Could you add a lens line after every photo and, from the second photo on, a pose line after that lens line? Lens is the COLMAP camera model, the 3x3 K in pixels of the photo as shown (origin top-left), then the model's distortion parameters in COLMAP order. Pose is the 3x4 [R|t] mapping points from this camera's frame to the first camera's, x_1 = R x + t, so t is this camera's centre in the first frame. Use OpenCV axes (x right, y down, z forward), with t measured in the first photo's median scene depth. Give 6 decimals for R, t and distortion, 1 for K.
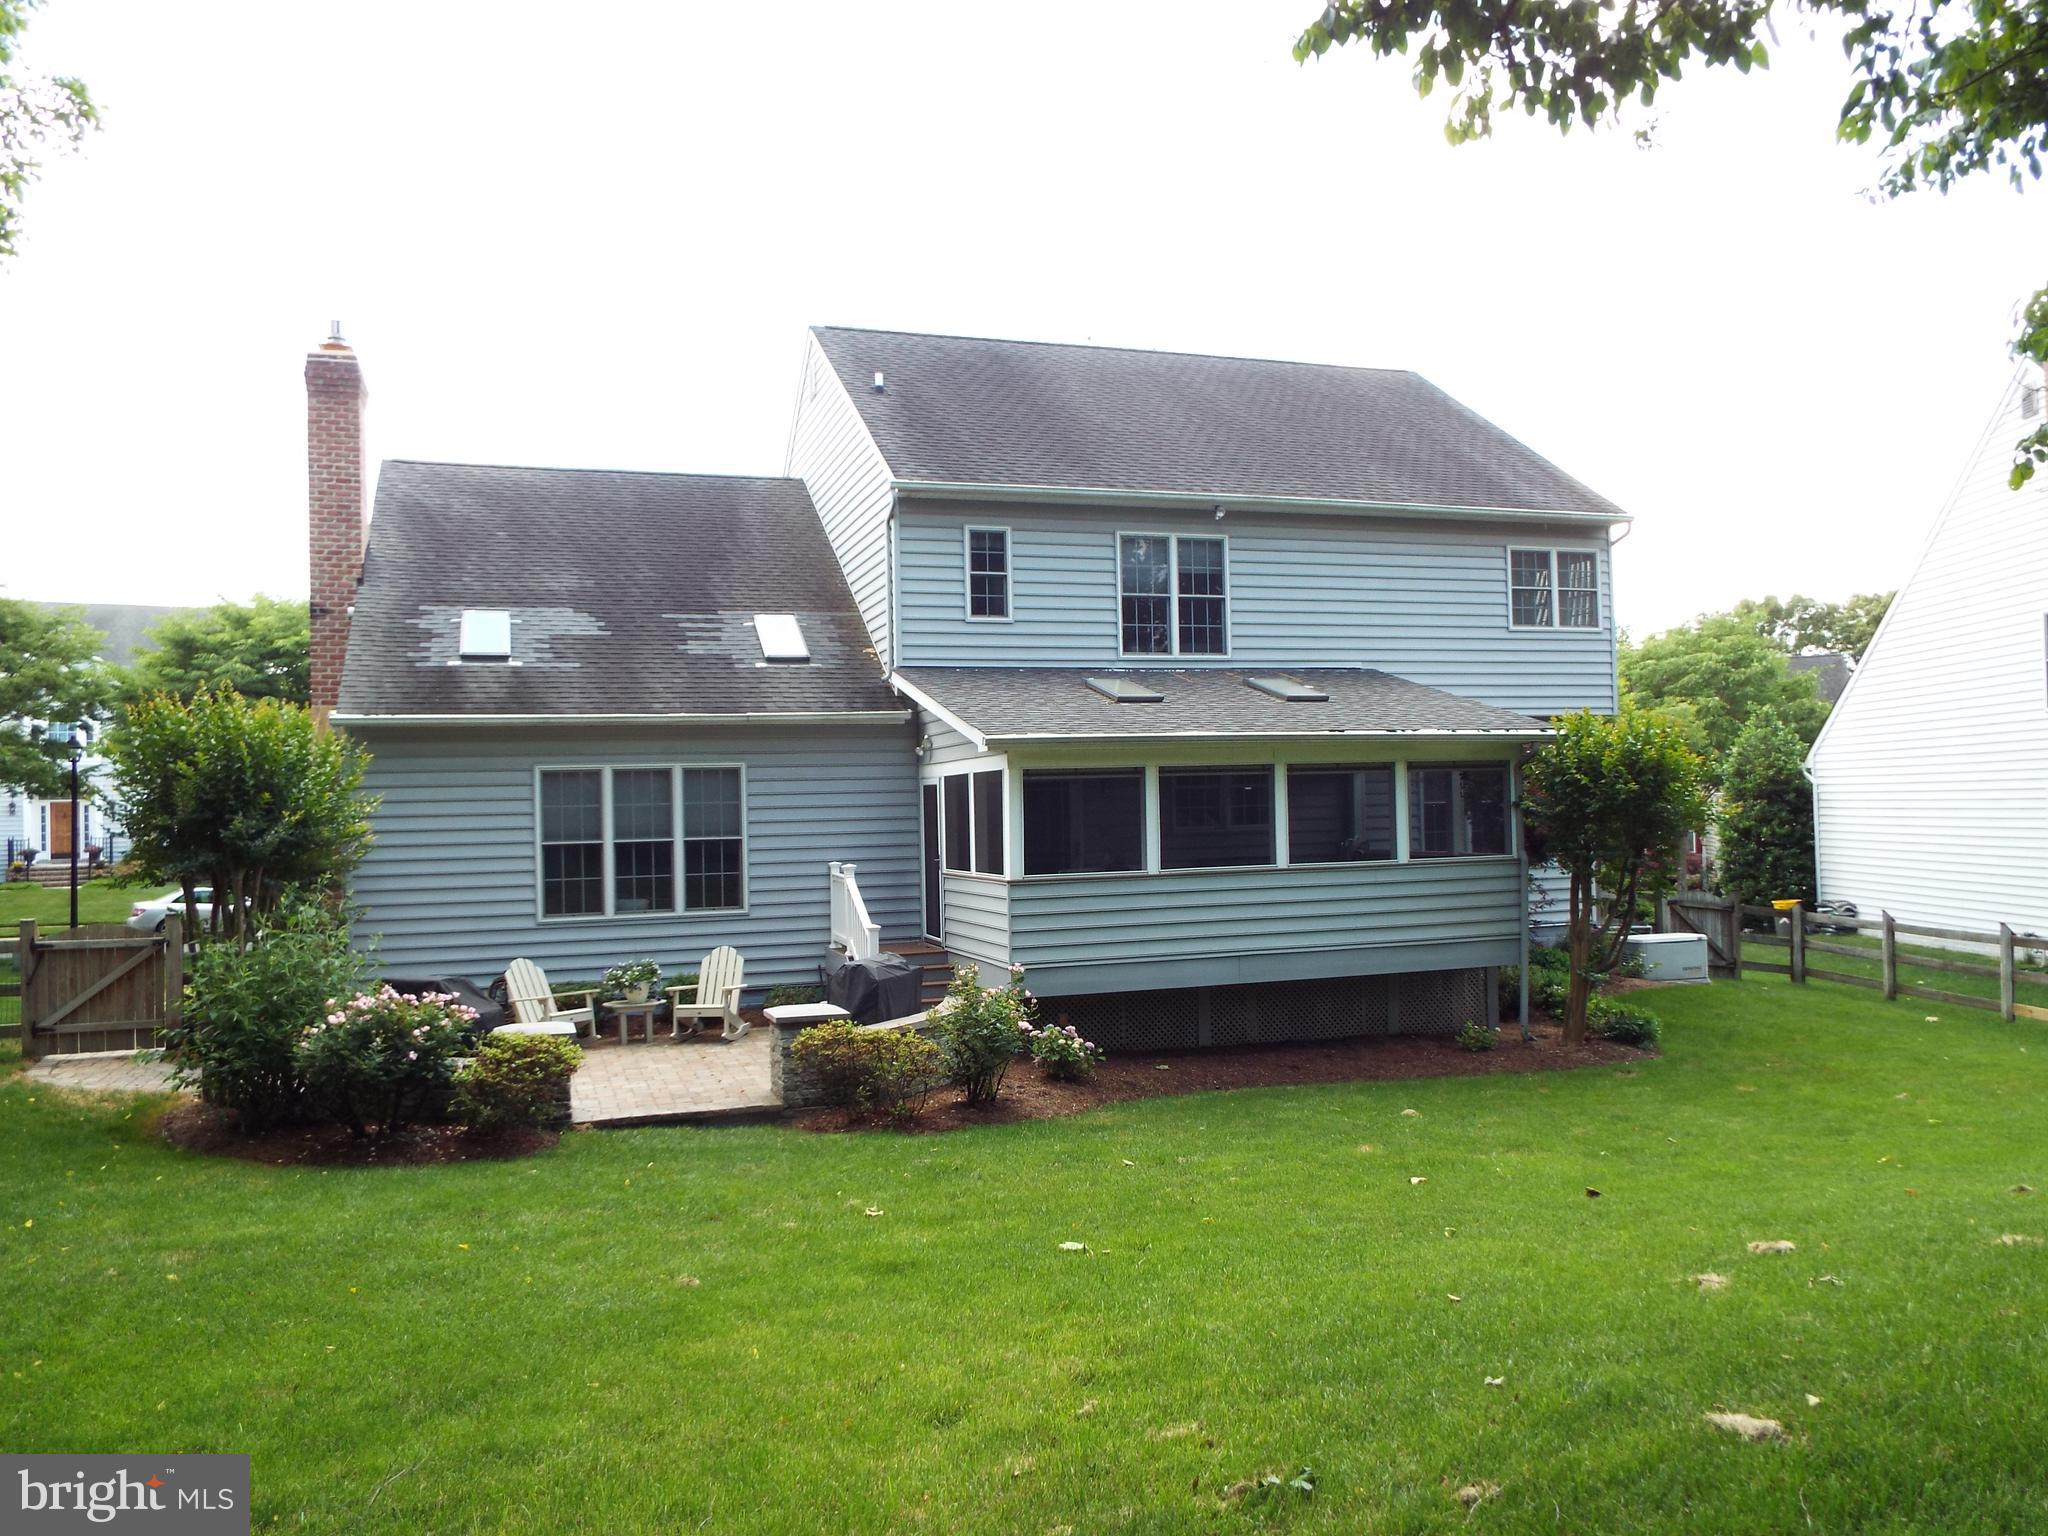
lens RADIAL K [[1536.3, 0, 1021.5], [0, 1536.3, 779.3], [0, 0, 1]] dist [-0.011090, 0.026765]
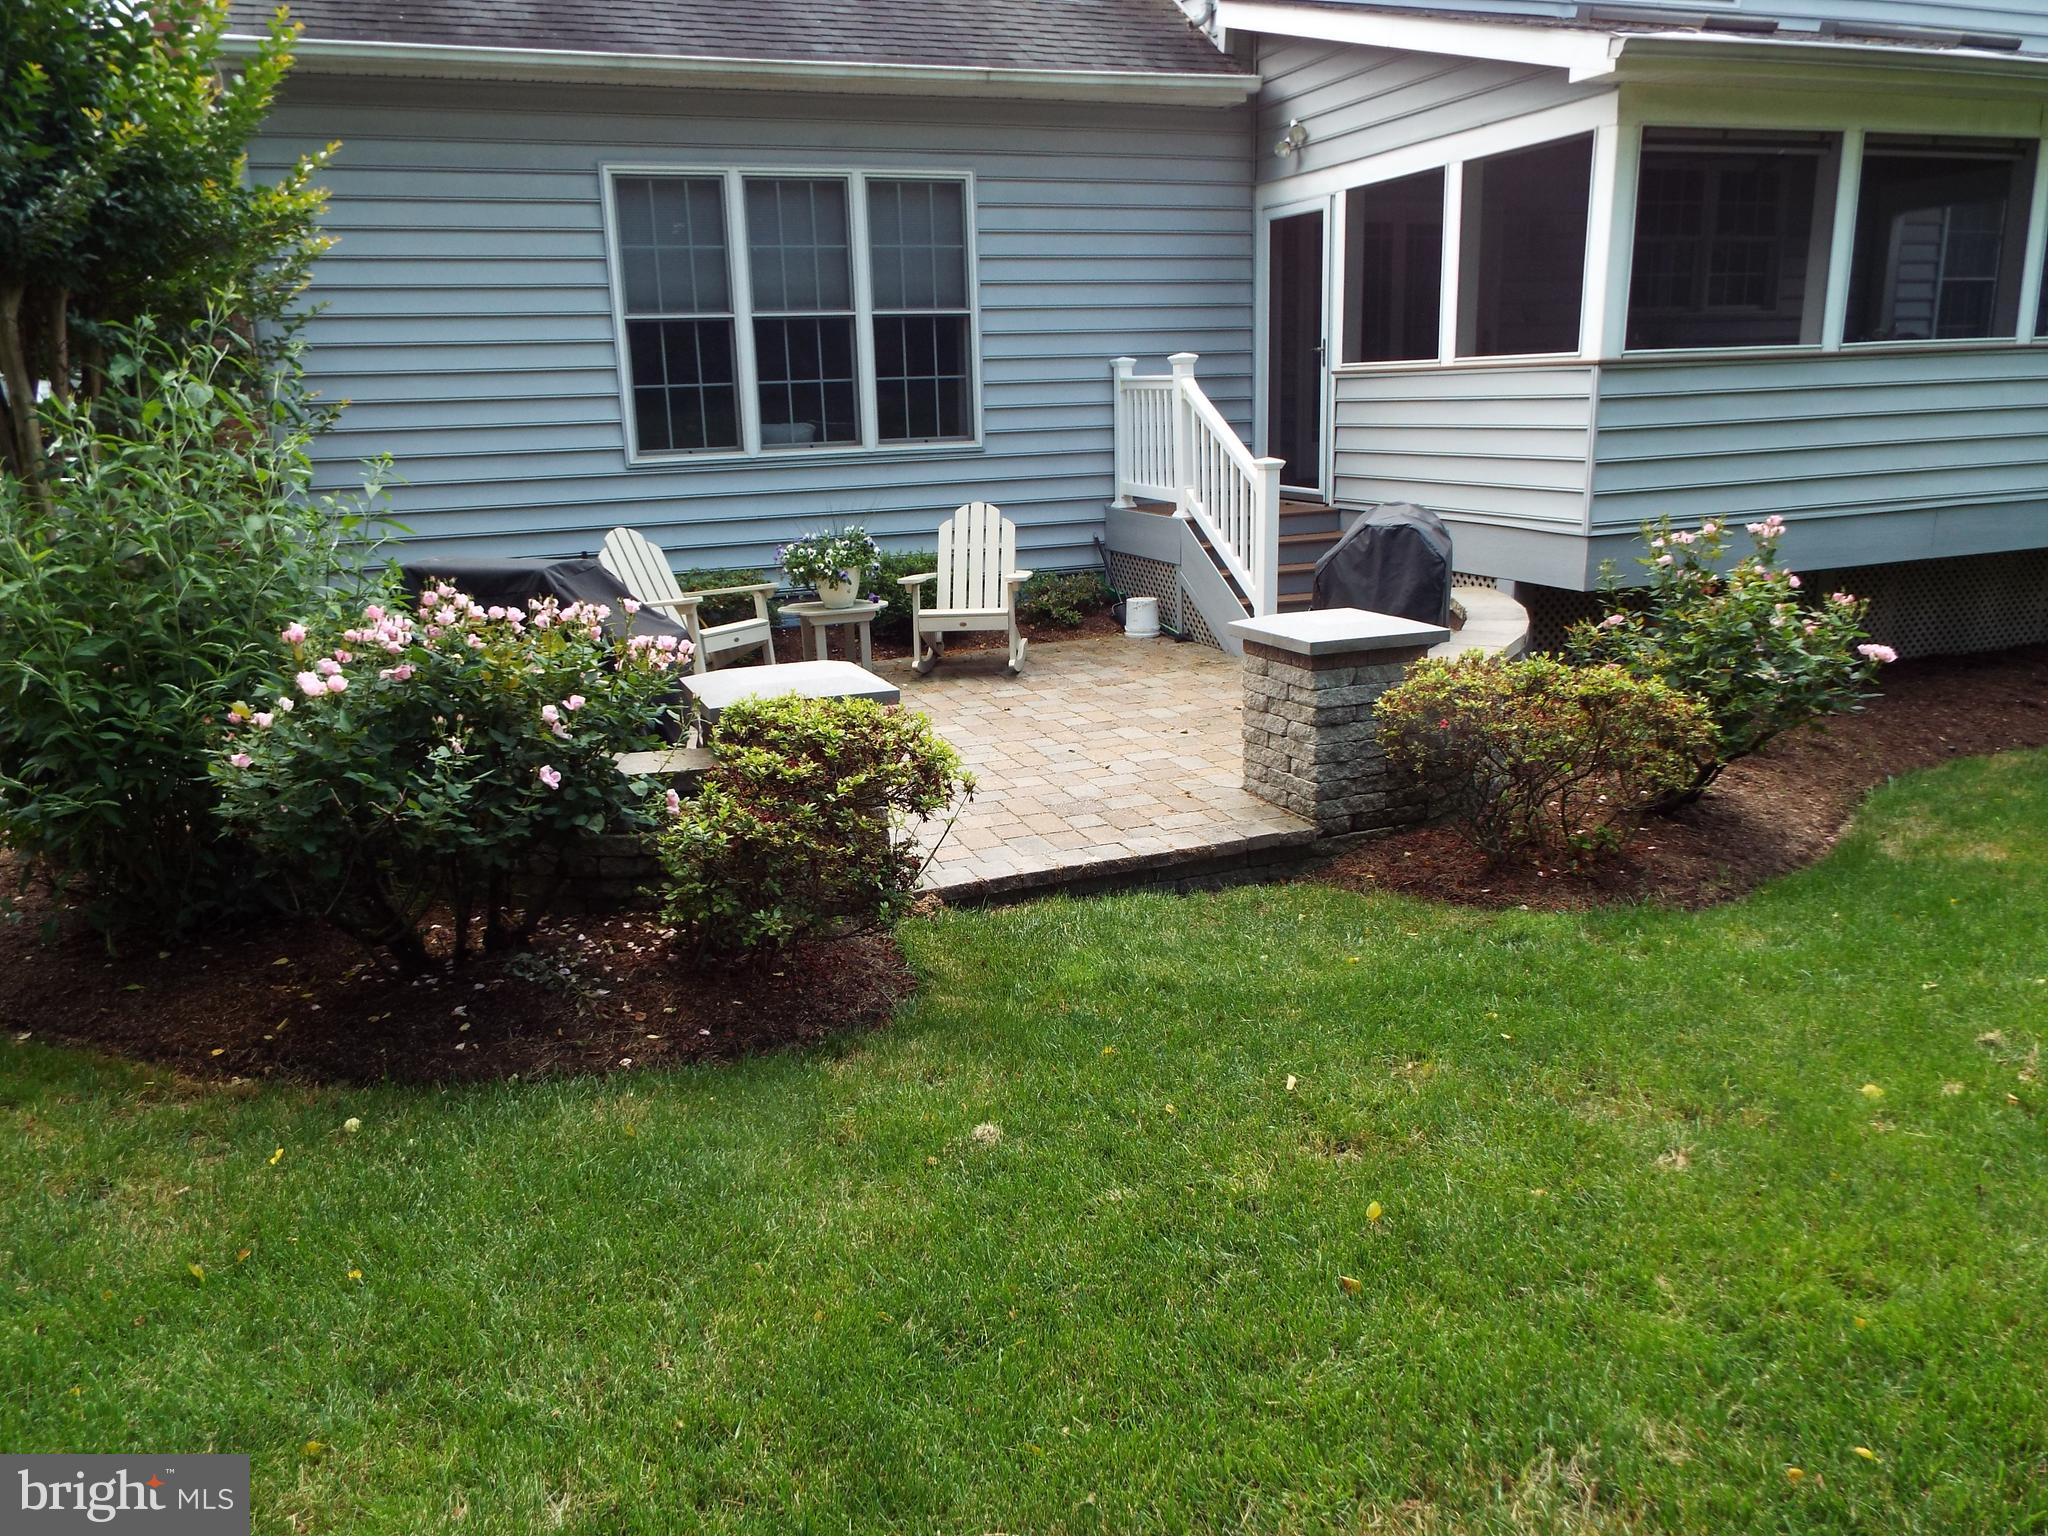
lens RADIAL K [[1536.3, 0, 1021.5], [0, 1536.3, 779.3], [0, 0, 1]] dist [-0.011090, 0.026765]
pose [[0.998988, -0.017998, 0.041213, -0.202605], [0.006398, 0.963983, 0.265886, 0.057524], [-0.044514, -0.265353, 0.963123, 0.436369]]
